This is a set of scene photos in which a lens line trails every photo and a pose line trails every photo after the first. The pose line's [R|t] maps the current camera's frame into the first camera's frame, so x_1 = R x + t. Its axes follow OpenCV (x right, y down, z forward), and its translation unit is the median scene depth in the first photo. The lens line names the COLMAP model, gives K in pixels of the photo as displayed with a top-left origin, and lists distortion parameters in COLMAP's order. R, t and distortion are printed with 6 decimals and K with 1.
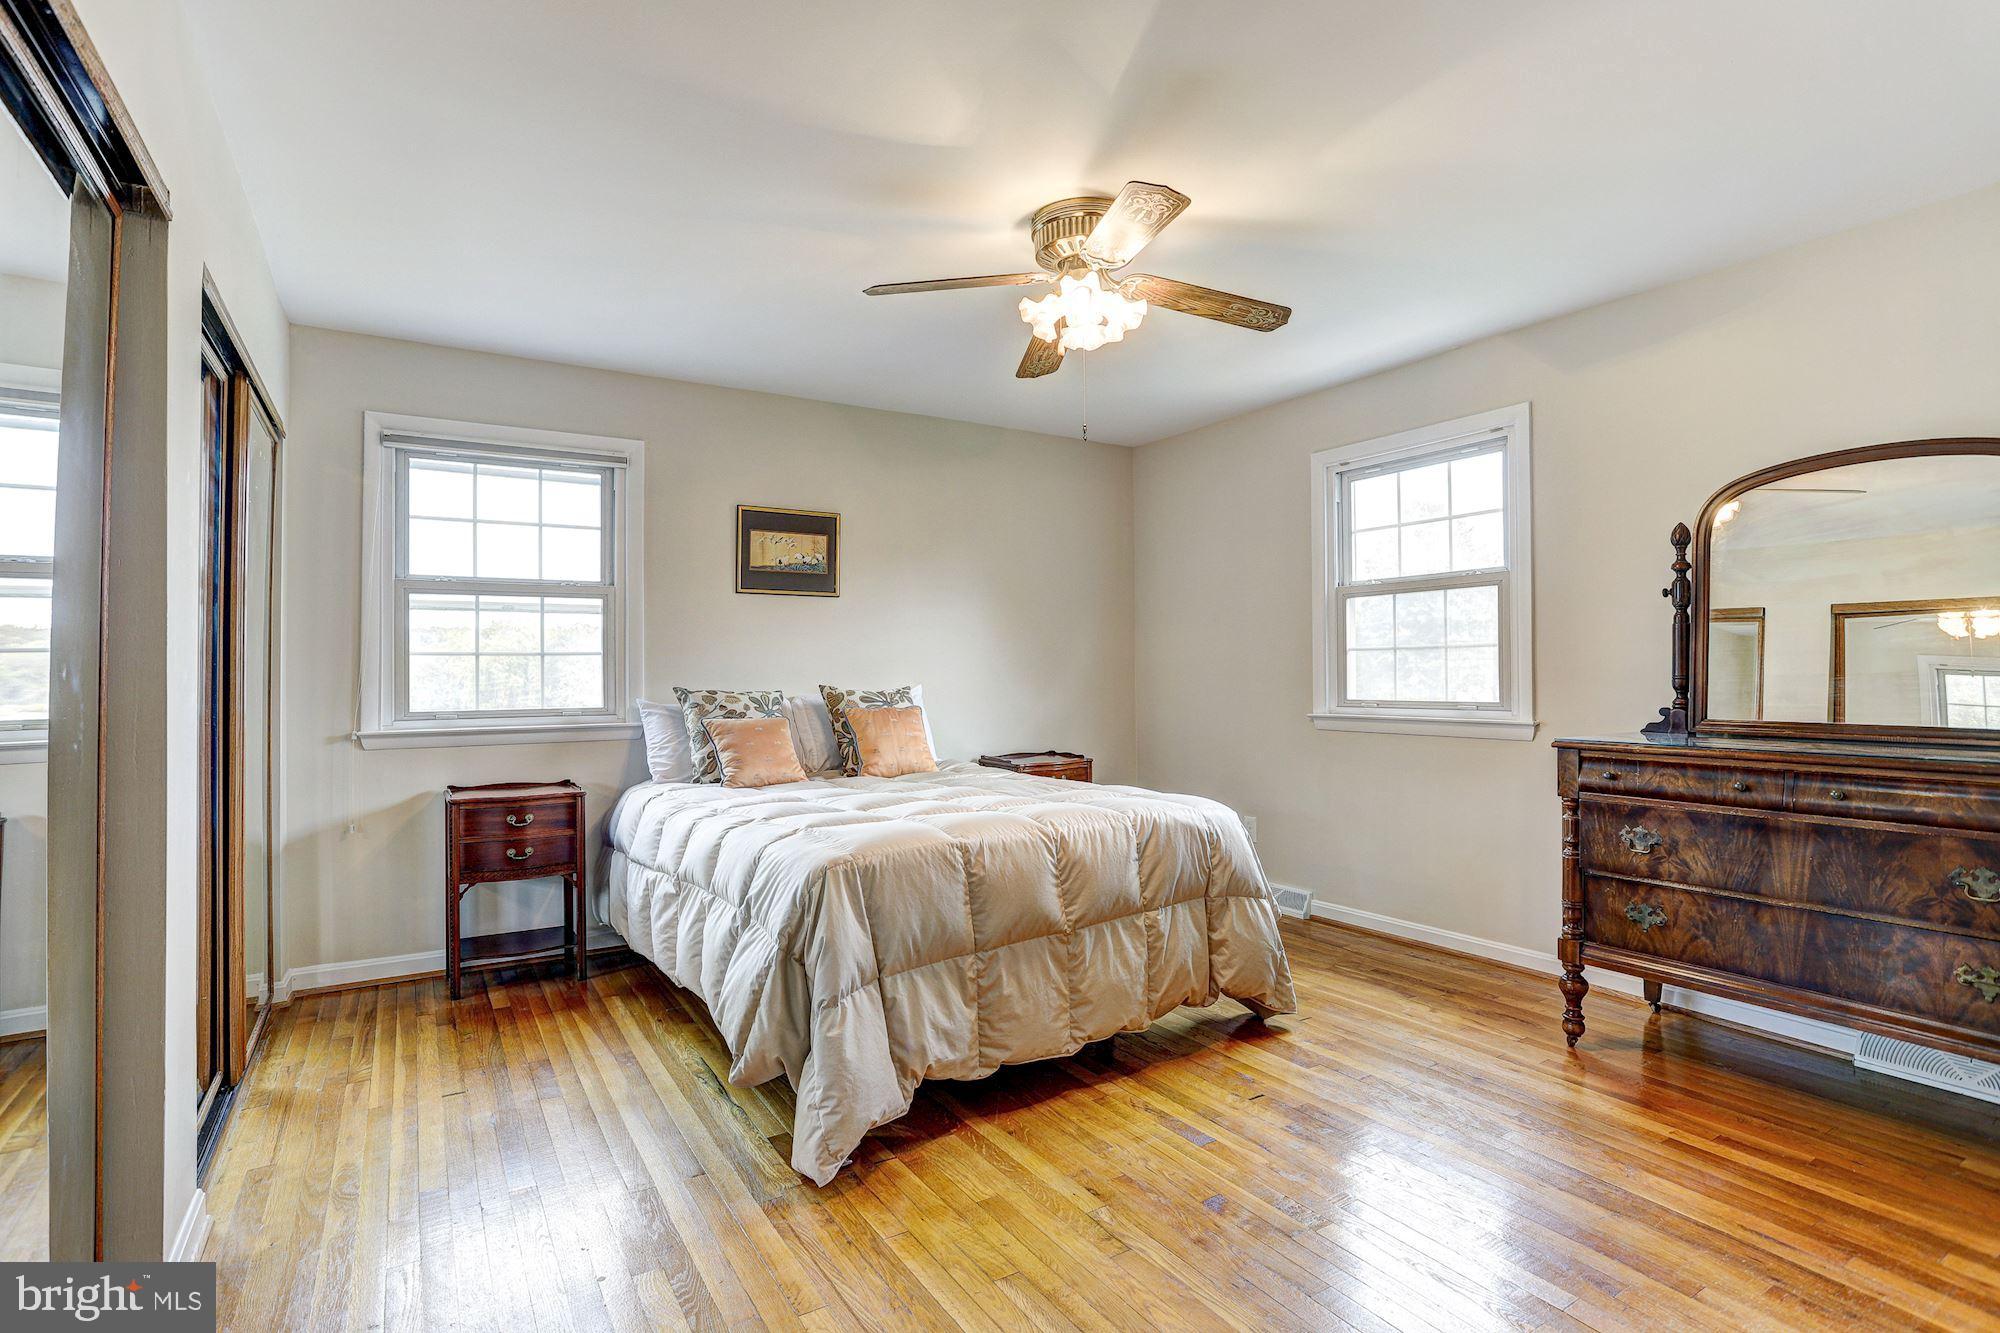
lens RADIAL K [[969.1, 0, 973.1], [0, 969.1, 667.9], [0, 0, 1]] dist [-0.056060, 0.033830]
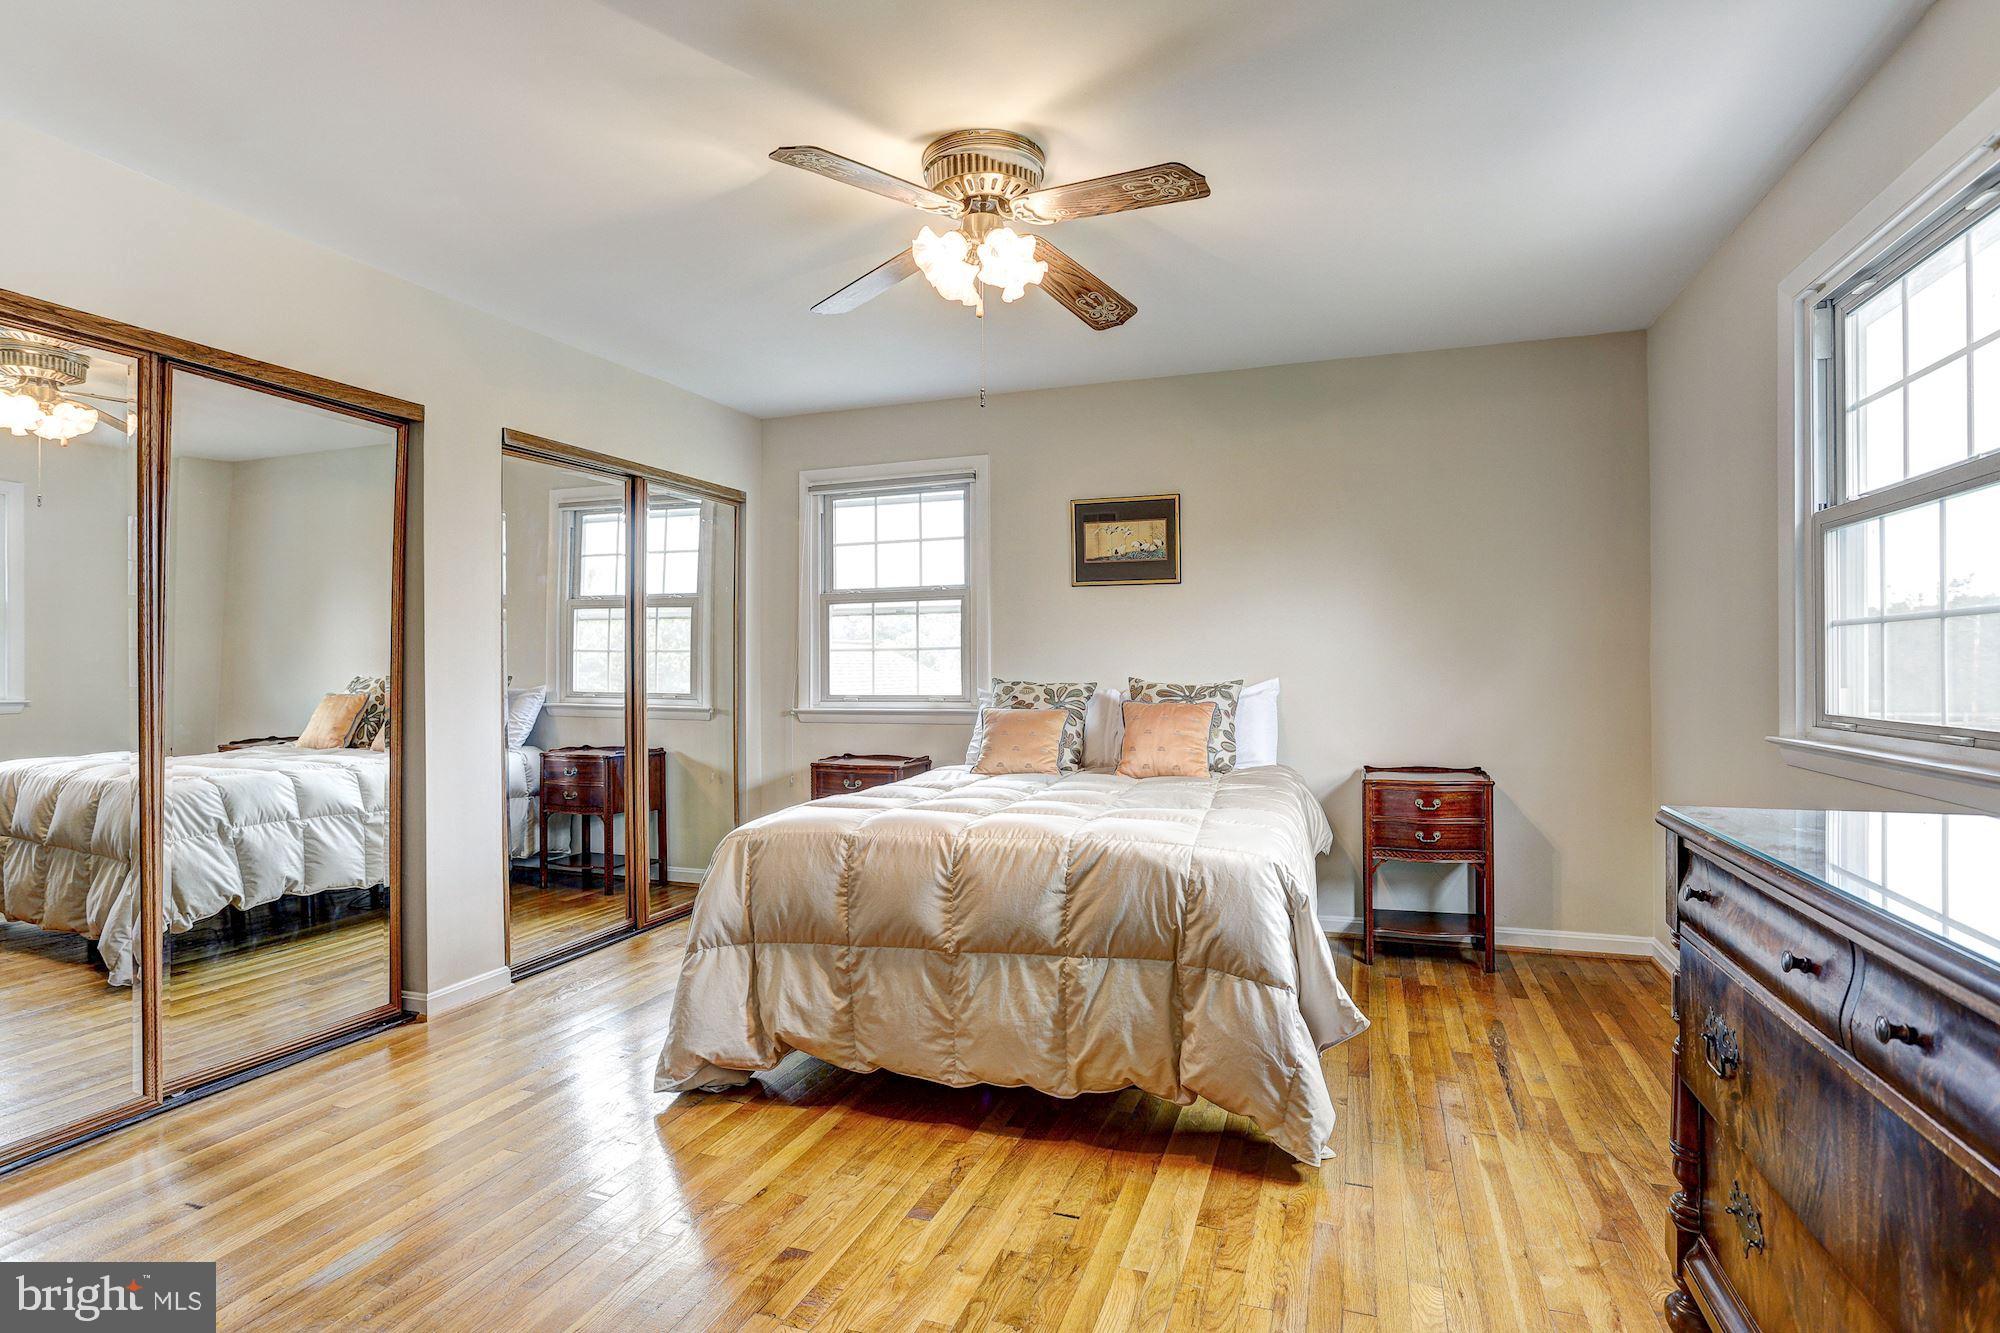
lens RADIAL K [[987.4, 0, 987.7], [0, 987.4, 663.3], [0, 0, 1]] dist [-0.062483, 0.031996]
pose [[0.620536, 0.000282, -0.784178, 0.793390], [0.007264, 0.999955, 0.006108, -0.004780], [0.784144, -0.009486, 0.620506, 0.422146]]
